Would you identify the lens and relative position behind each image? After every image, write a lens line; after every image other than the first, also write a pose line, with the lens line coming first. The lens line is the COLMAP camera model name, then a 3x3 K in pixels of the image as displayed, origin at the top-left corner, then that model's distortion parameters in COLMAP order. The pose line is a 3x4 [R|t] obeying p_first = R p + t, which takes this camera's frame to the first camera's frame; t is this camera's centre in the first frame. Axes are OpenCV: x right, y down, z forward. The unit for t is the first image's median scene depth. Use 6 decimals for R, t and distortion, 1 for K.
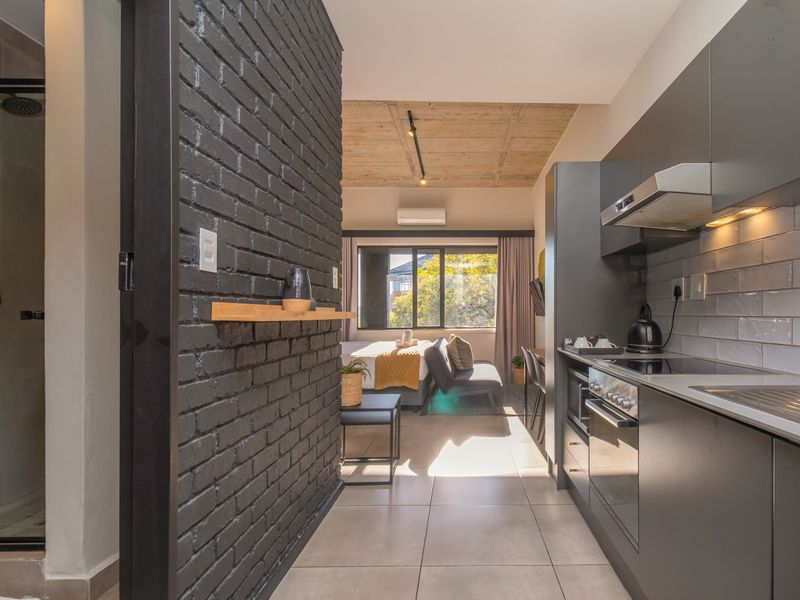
lens RADIAL K [[418.5, 0, 468.4], [0, 418.5, 307.6], [0, 0, 1]] dist [-0.001155, -0.000044]
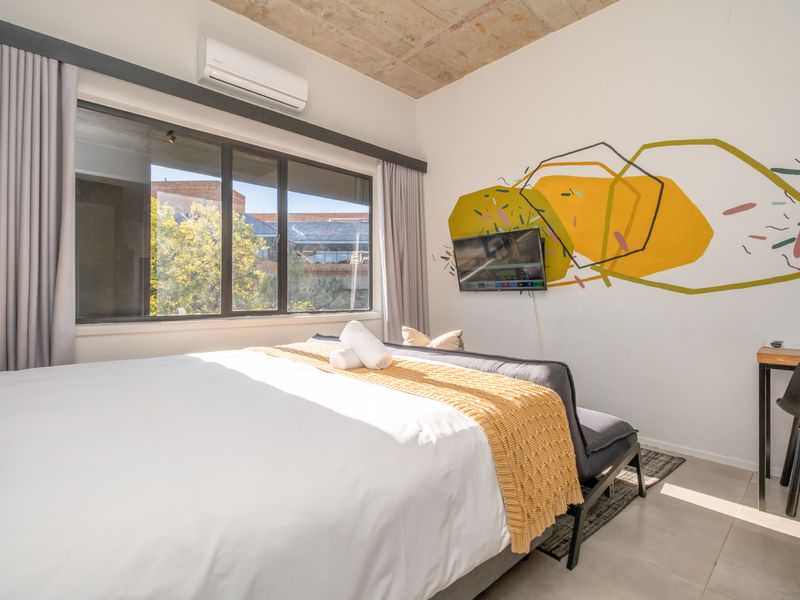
lens RADIAL K [[396.6, 0, 401.5], [0, 396.6, 289.7], [0, 0, 1]] dist [-0.000392, -0.000281]
pose [[0.734909, 0.017069, 0.677951, -0.548359], [-0.016209, 0.999840, -0.007603, 0.040403], [-0.677972, -0.005401, 0.735068, 1.051939]]
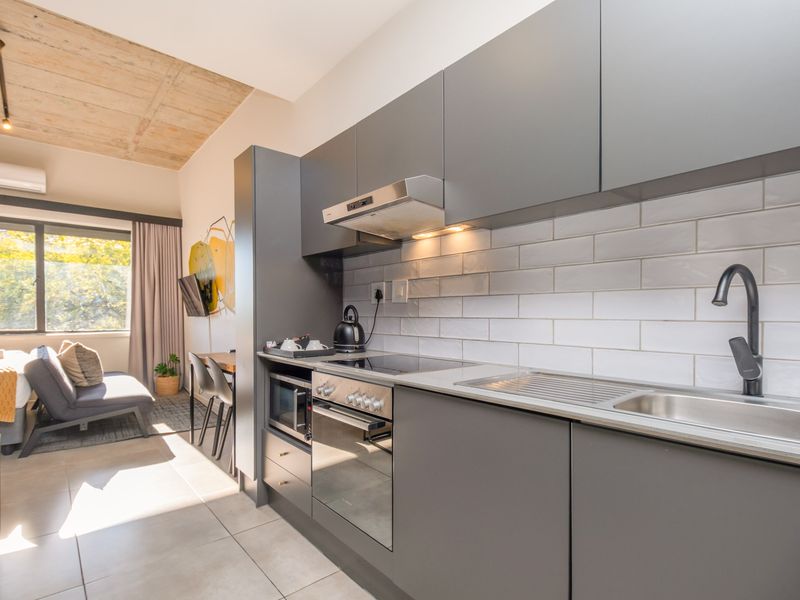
lens RADIAL K [[399.6, 0, 400.9], [0, 399.6, 317.7], [0, 0, 1]] dist [0.002437, -0.005102]
pose [[0.758206, -0.001705, 0.652013, -0.078308], [-0.013922, 0.999726, 0.018804, 0.000825], [-0.651866, -0.023334, 0.757975, 0.097592]]
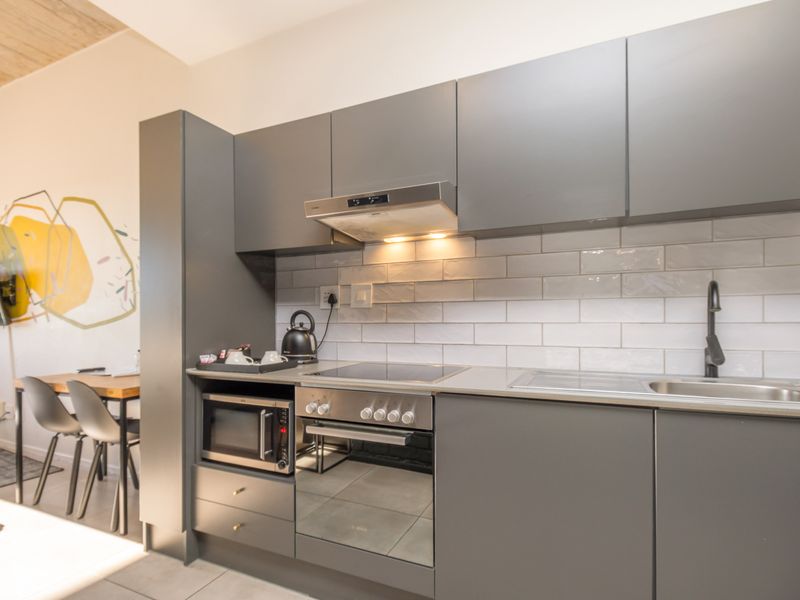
lens RADIAL K [[403.5, 0, 408.4], [0, 403.5, 315.9], [0, 0, 1]] dist [-0.000730, -0.000838]
pose [[0.417003, 0.006348, 0.908883, -0.176224], [-0.008883, 0.999956, -0.002909, 0.002087], [-0.908862, -0.006861, 0.417041, 0.245541]]
